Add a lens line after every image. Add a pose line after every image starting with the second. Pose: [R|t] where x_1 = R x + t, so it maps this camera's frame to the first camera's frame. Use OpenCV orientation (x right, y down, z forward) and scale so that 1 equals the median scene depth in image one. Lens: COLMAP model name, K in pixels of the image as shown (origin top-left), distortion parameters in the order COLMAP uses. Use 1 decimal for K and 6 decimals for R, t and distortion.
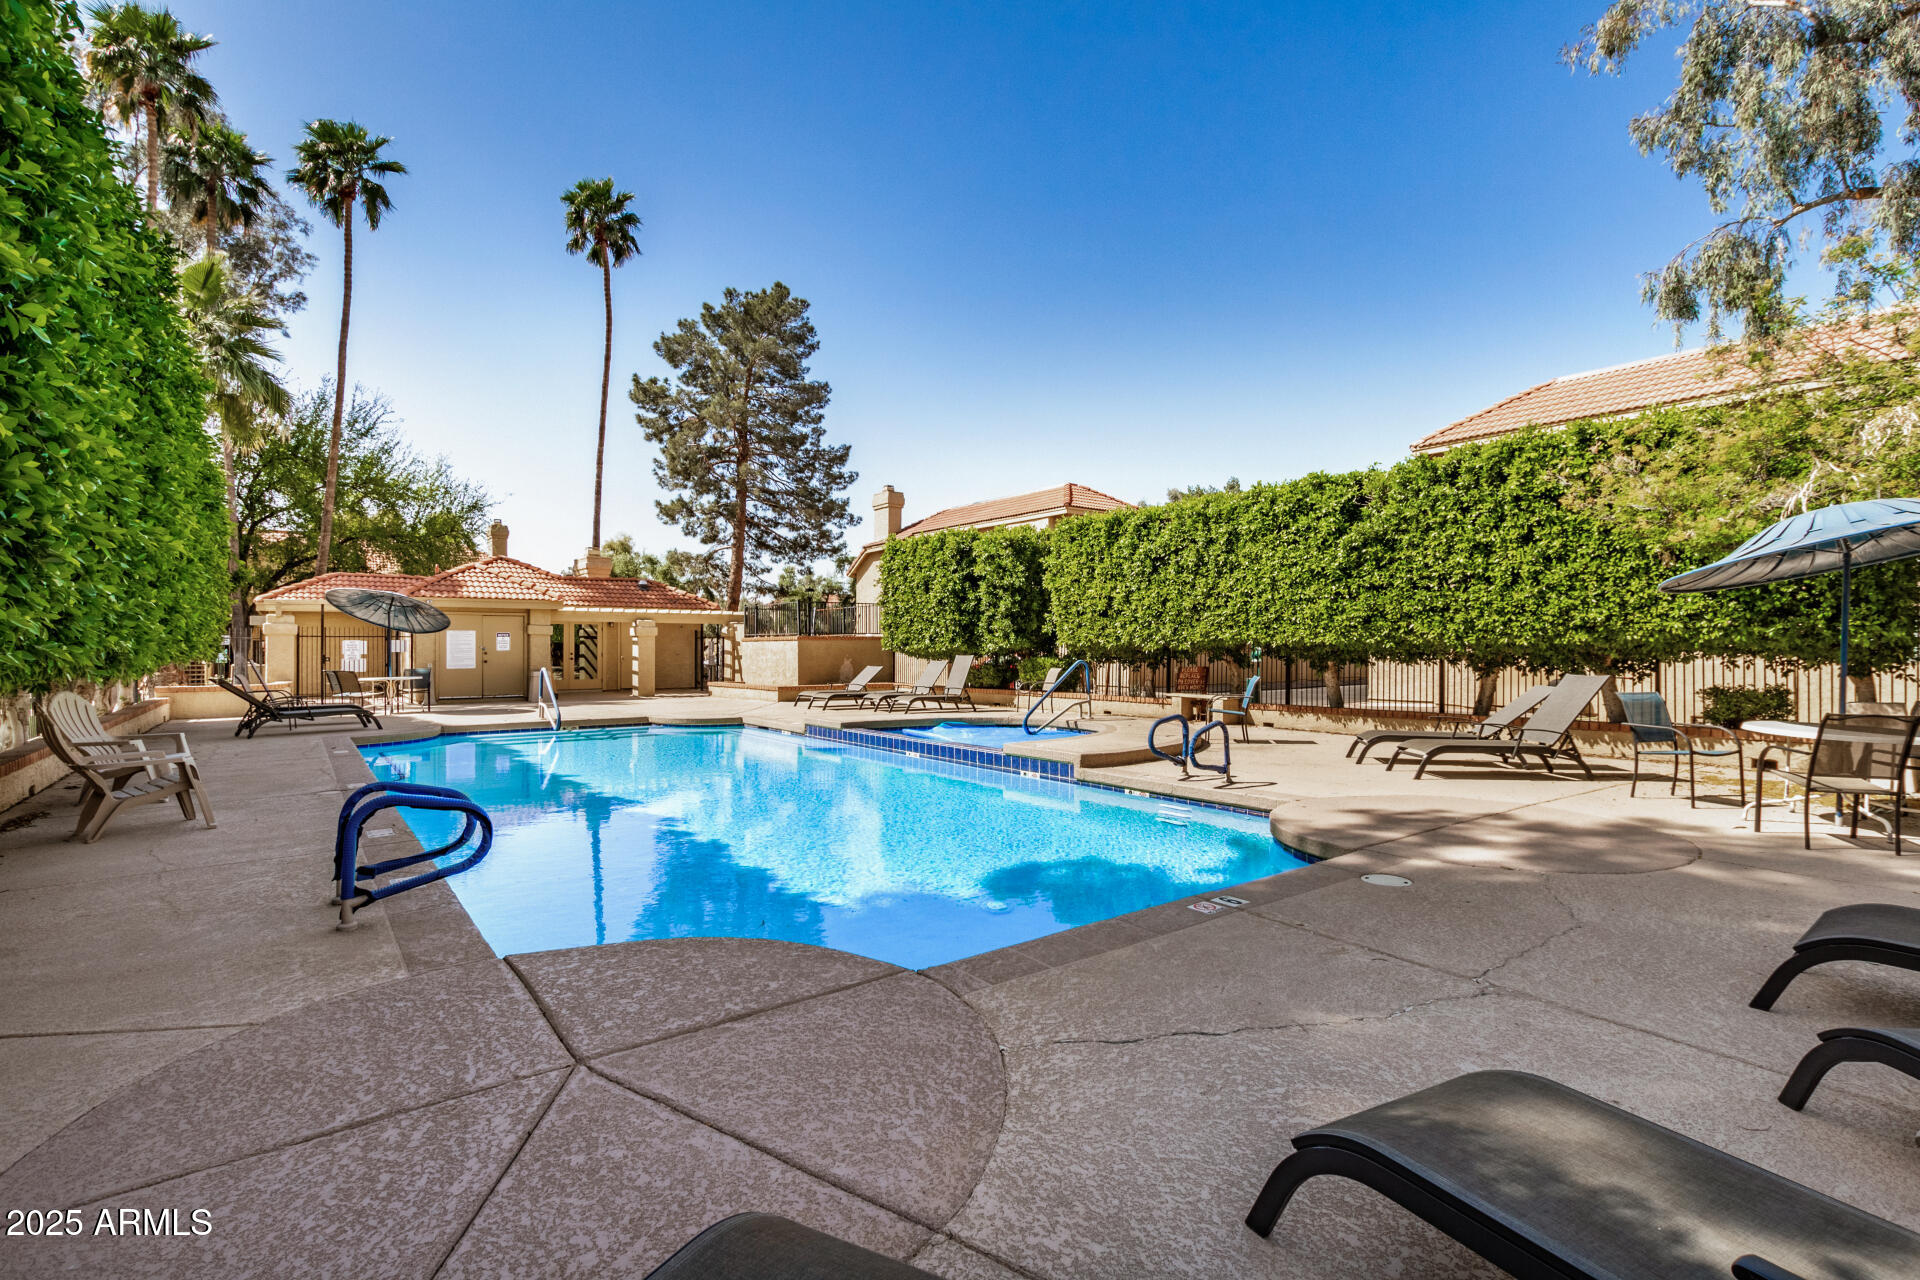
lens RADIAL K [[877.2, 0, 960.0], [0, 877.2, 640.0], [0, 0, 1]] dist [0.001244, -0.001634]
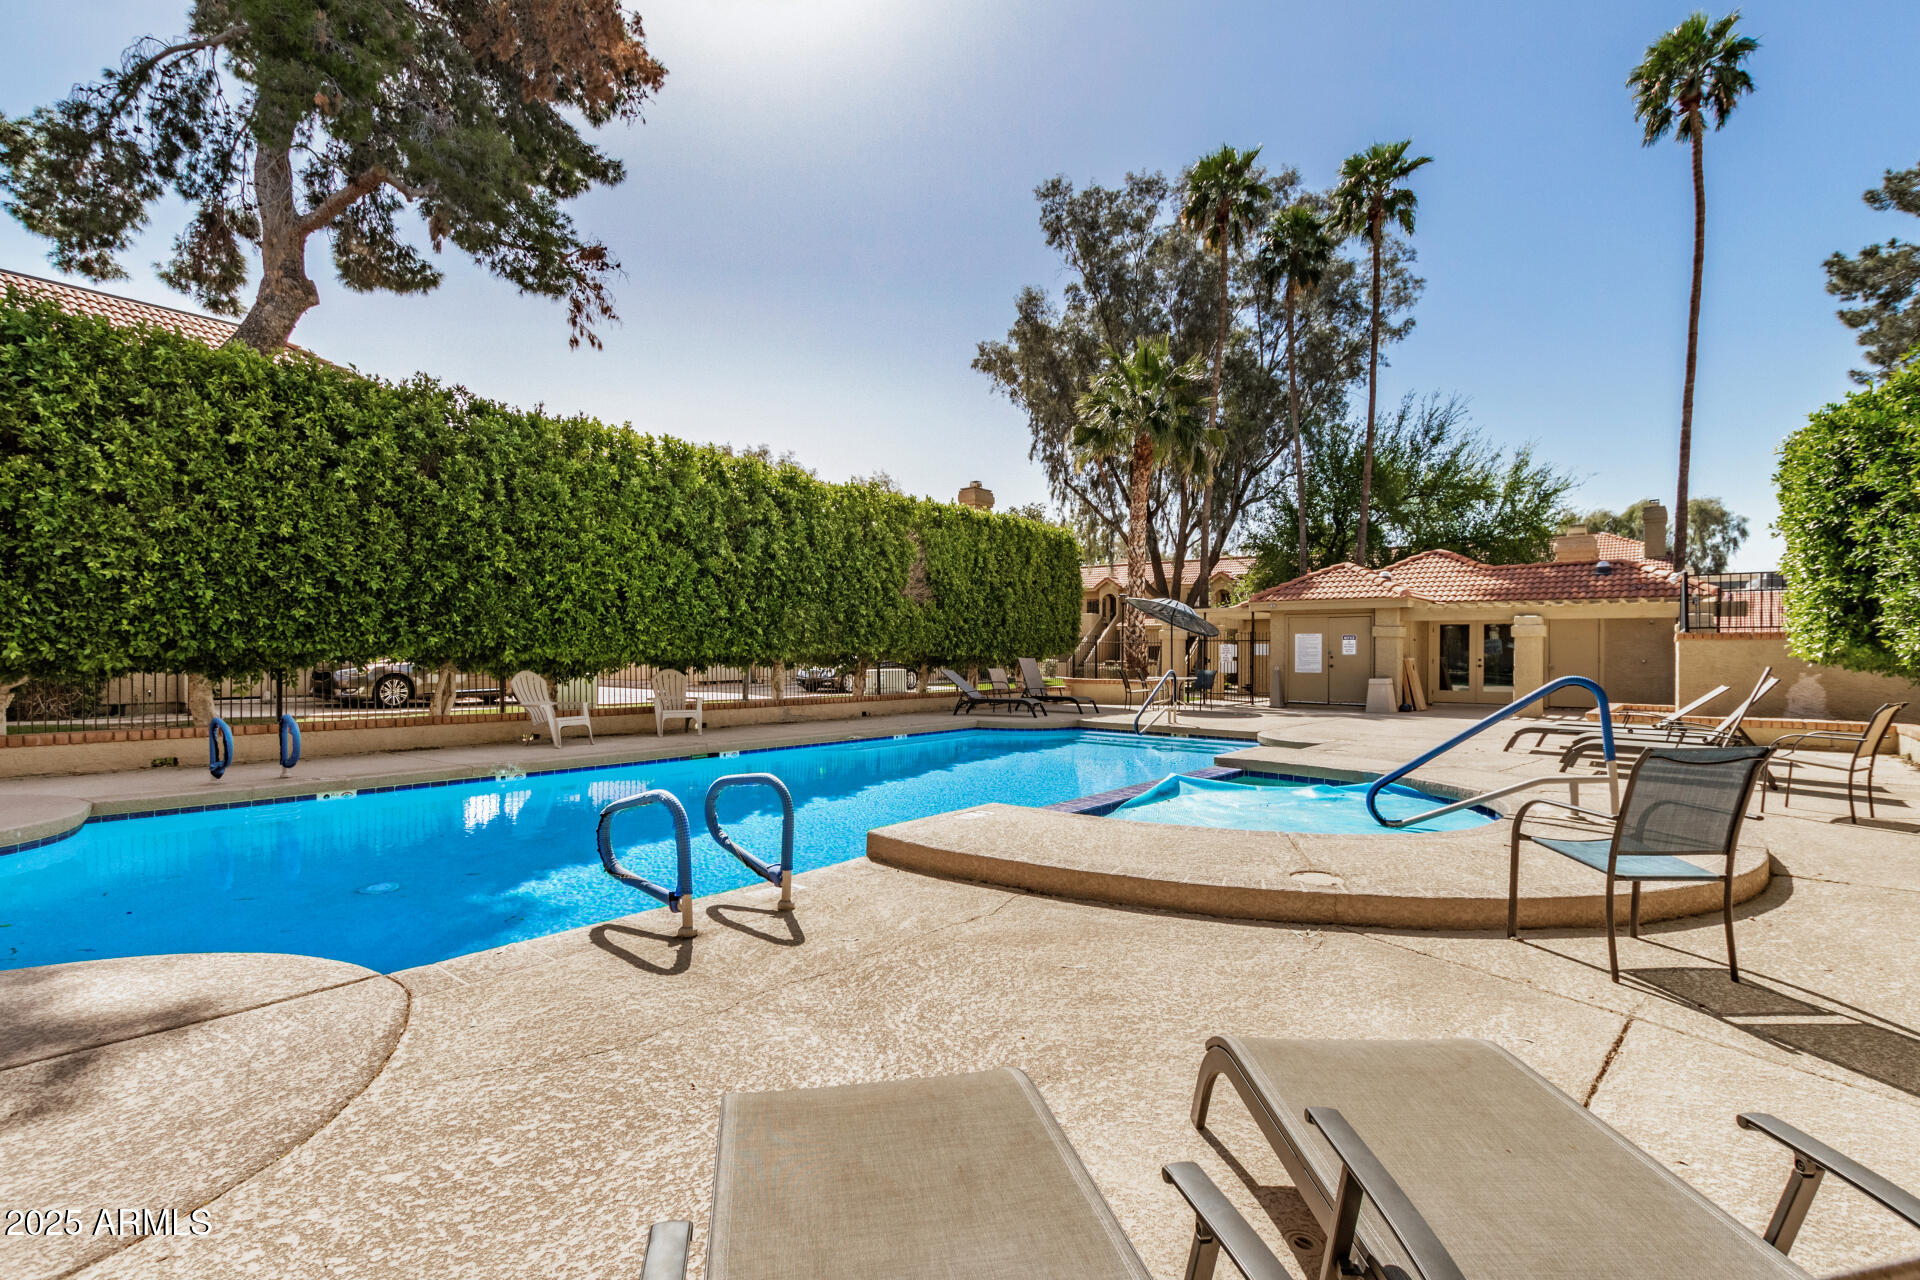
lens RADIAL K [[877.2, 0, 960.0], [0, 877.2, 640.0], [0, 0, 1]] dist [0.001244, -0.001634]
pose [[0.242720, -0.006205, -0.970076, 0.155864], [-0.001894, 0.999975, -0.006871, 0.002165], [0.970094, 0.003505, 0.242703, 0.227074]]
